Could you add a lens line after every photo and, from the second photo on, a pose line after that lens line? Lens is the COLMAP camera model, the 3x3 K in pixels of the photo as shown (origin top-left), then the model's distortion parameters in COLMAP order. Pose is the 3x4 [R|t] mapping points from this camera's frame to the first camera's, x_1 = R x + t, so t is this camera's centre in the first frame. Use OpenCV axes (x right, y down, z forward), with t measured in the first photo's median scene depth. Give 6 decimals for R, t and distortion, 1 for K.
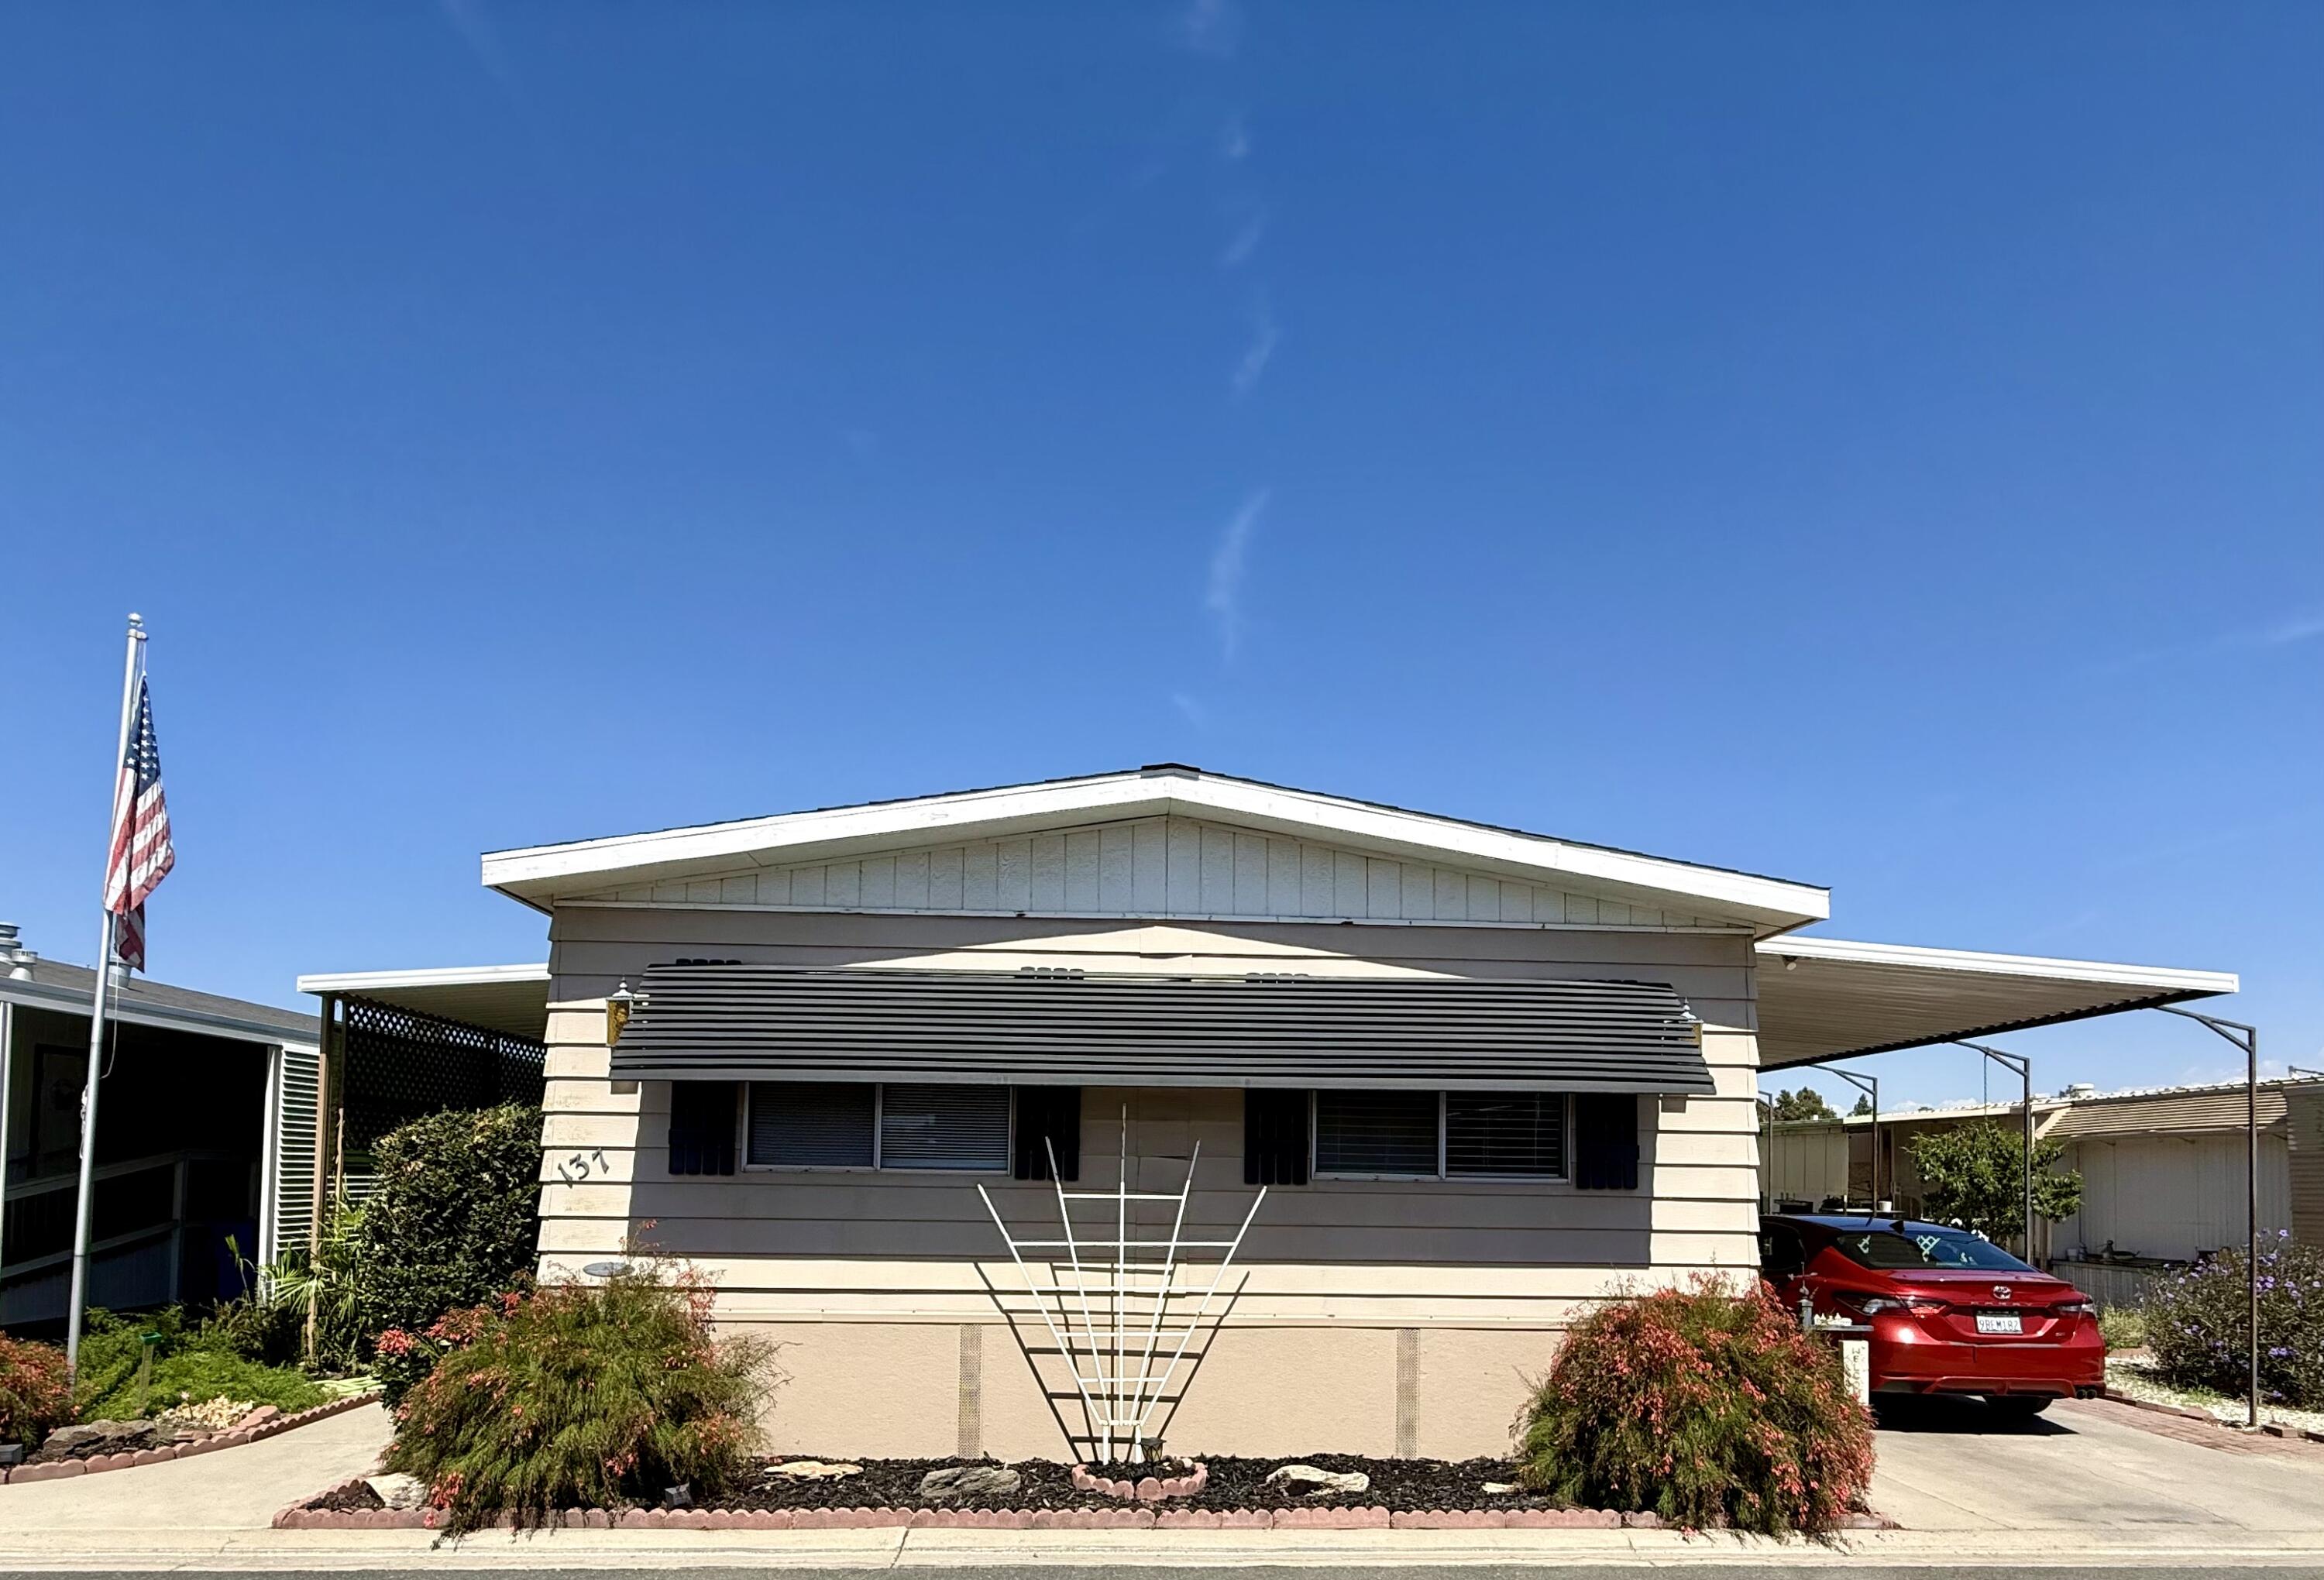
lens RADIAL K [[1155.4, 0, 1170.9], [0, 1155.4, 1121.9], [0, 0, 1]] dist [-0.002808, -0.000128]
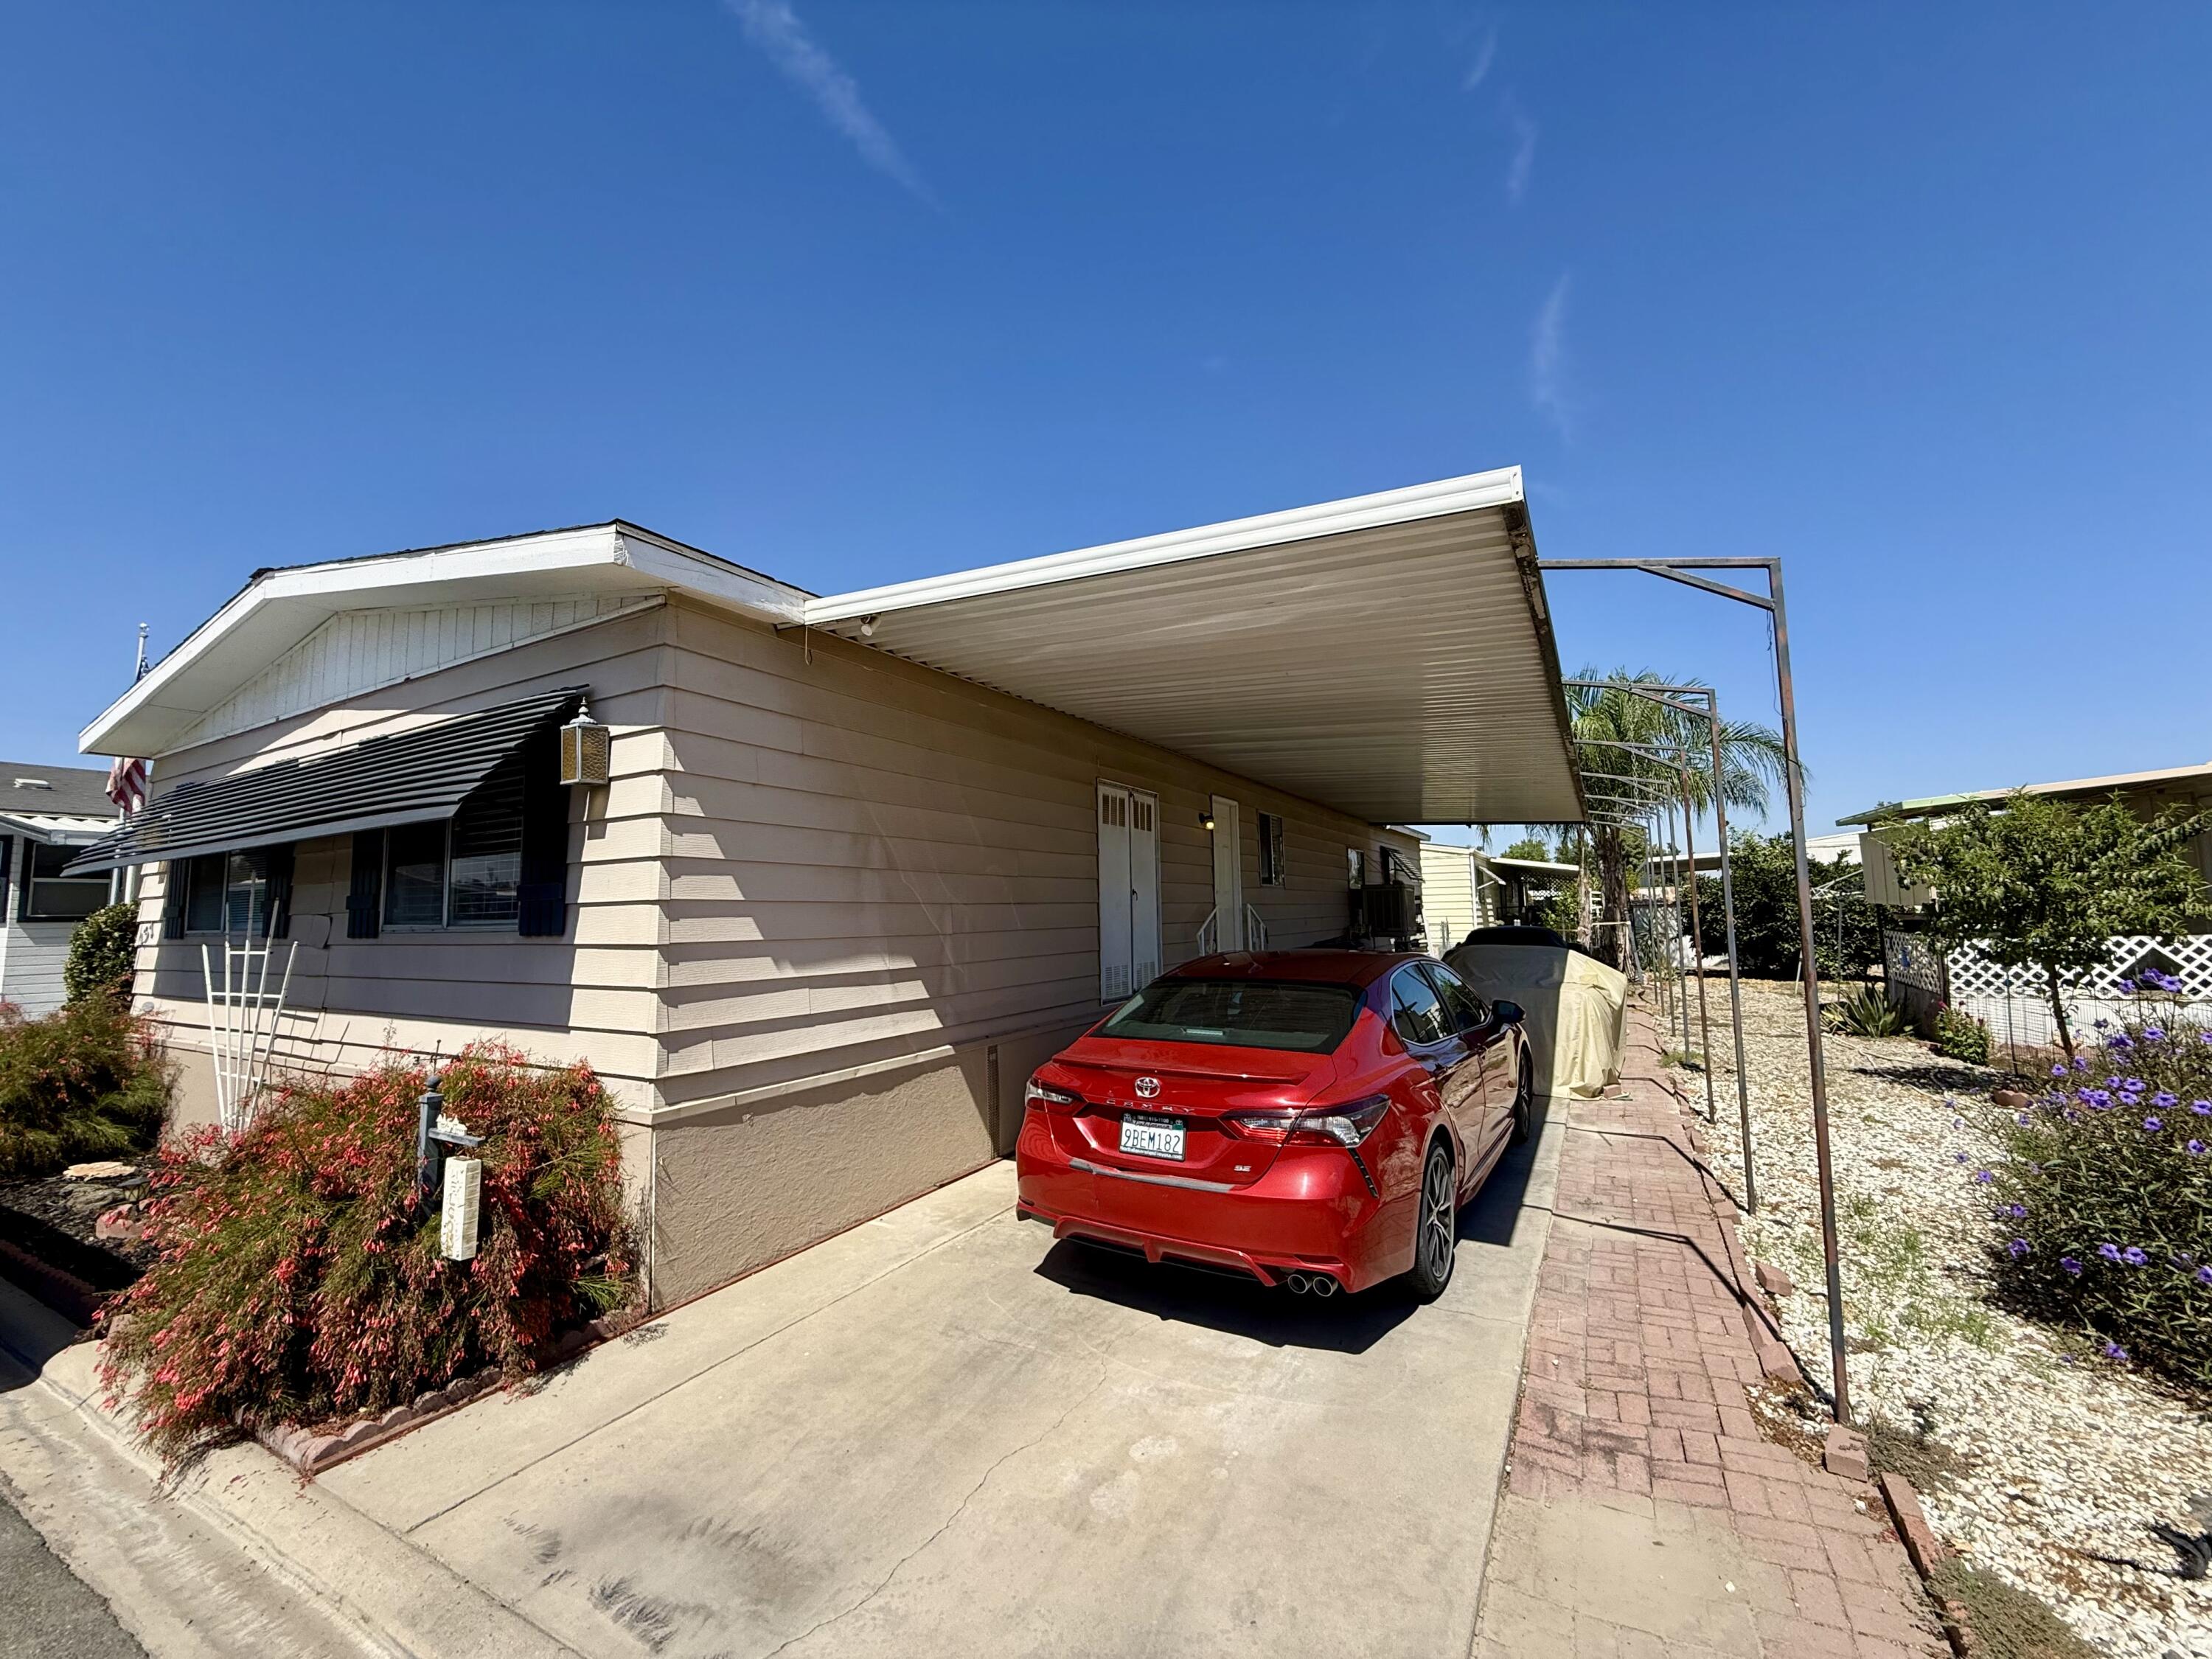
lens RADIAL K [[877.9, 0, 1102.3], [0, 877.9, 829.6], [0, 0, 1]] dist [-0.000509, -0.000348]
pose [[0.850060, -0.082697, -0.520152, 1.069277], [0.062995, 0.996471, -0.055475, 0.041772], [0.522904, 0.014390, 0.852270, 0.665761]]
